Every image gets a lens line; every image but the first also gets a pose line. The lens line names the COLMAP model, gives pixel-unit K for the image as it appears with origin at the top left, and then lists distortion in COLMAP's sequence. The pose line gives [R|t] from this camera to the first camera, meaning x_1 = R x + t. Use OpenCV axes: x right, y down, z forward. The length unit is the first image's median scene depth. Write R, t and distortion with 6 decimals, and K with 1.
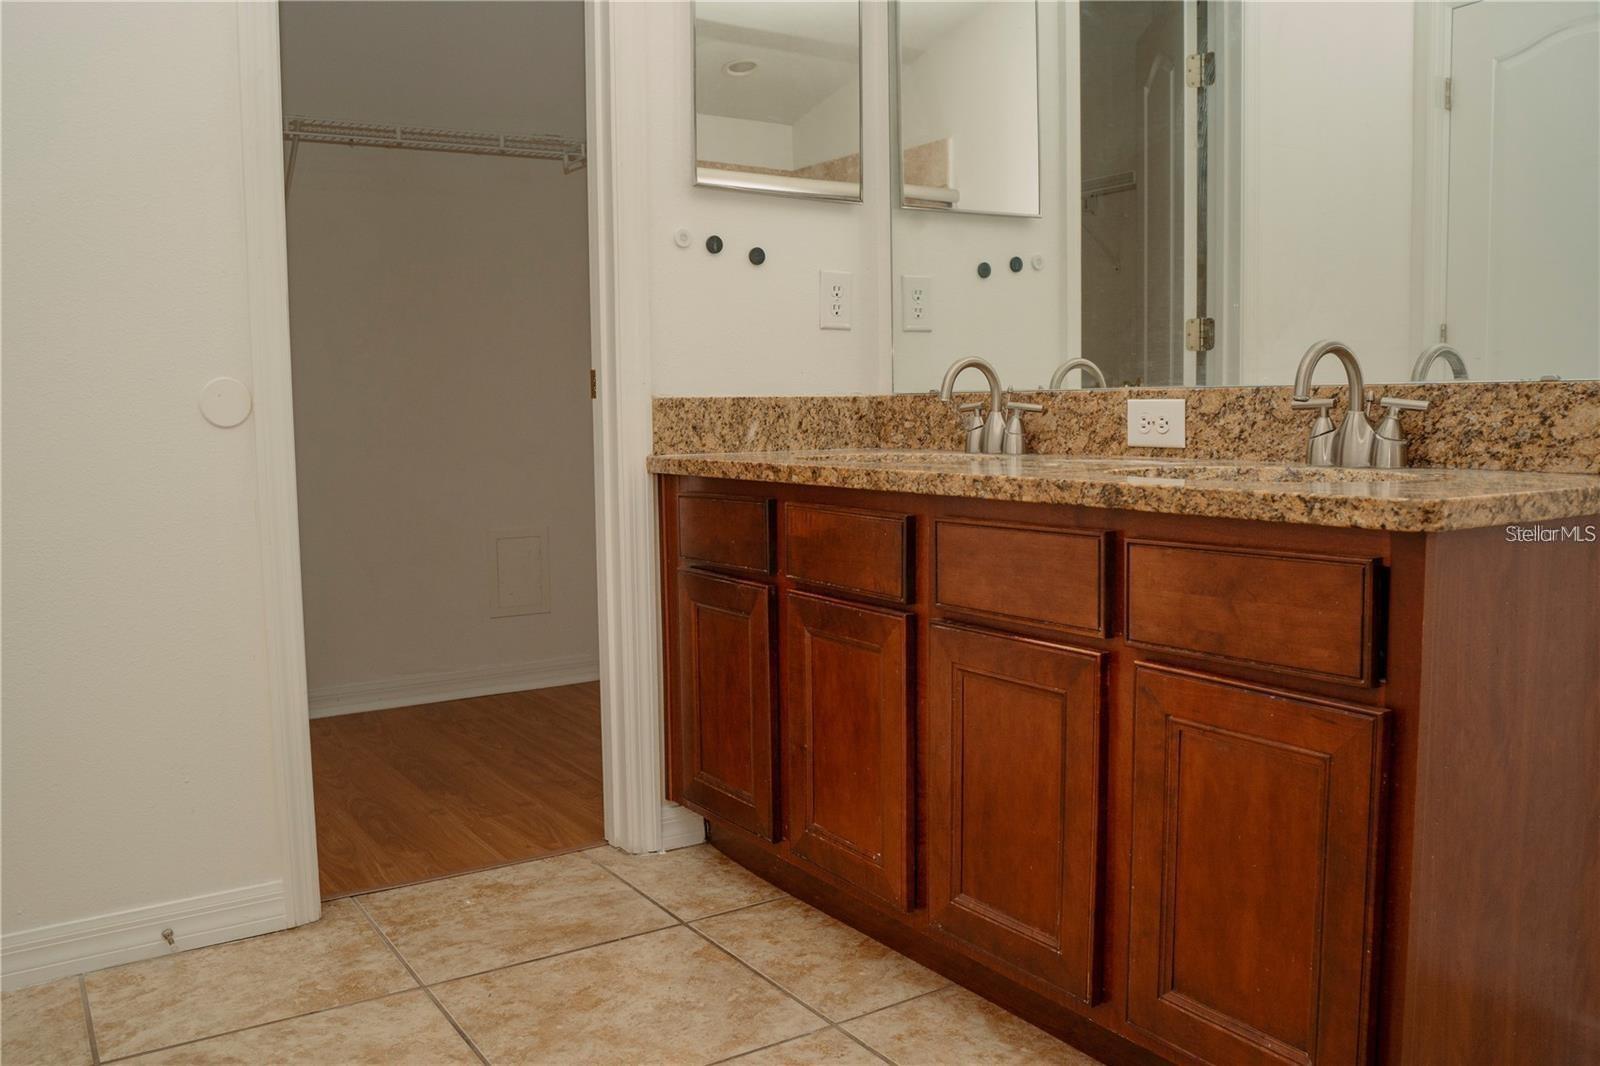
lens RADIAL K [[1386.3, 0, 800.0], [0, 1386.3, 533.0], [0, 0, 1]] dist [-0.004933, 0.012340]
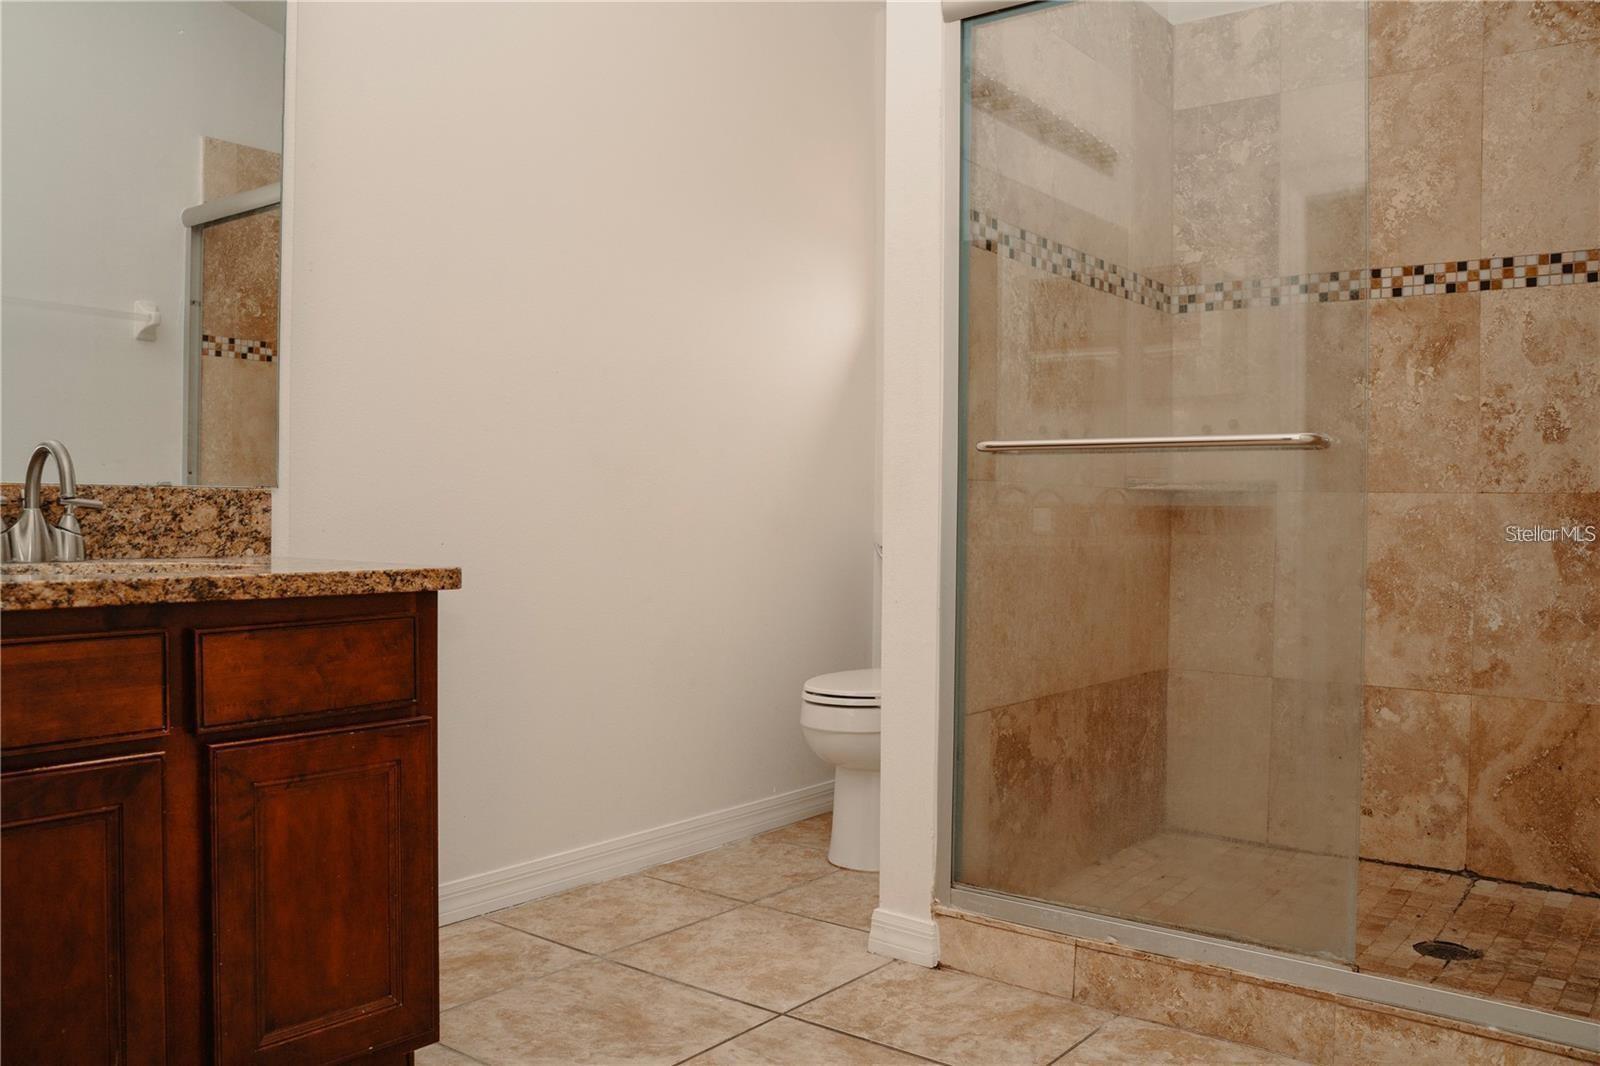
lens RADIAL K [[1386.3, 0, 800.0], [0, 1386.3, 533.0], [0, 0, 1]] dist [-0.004933, 0.012340]
pose [[-0.303237, -0.010130, 0.952861, -0.859577], [0.082195, 0.995939, 0.036745, -0.067230], [-0.949364, 0.089463, -0.301173, 0.851377]]
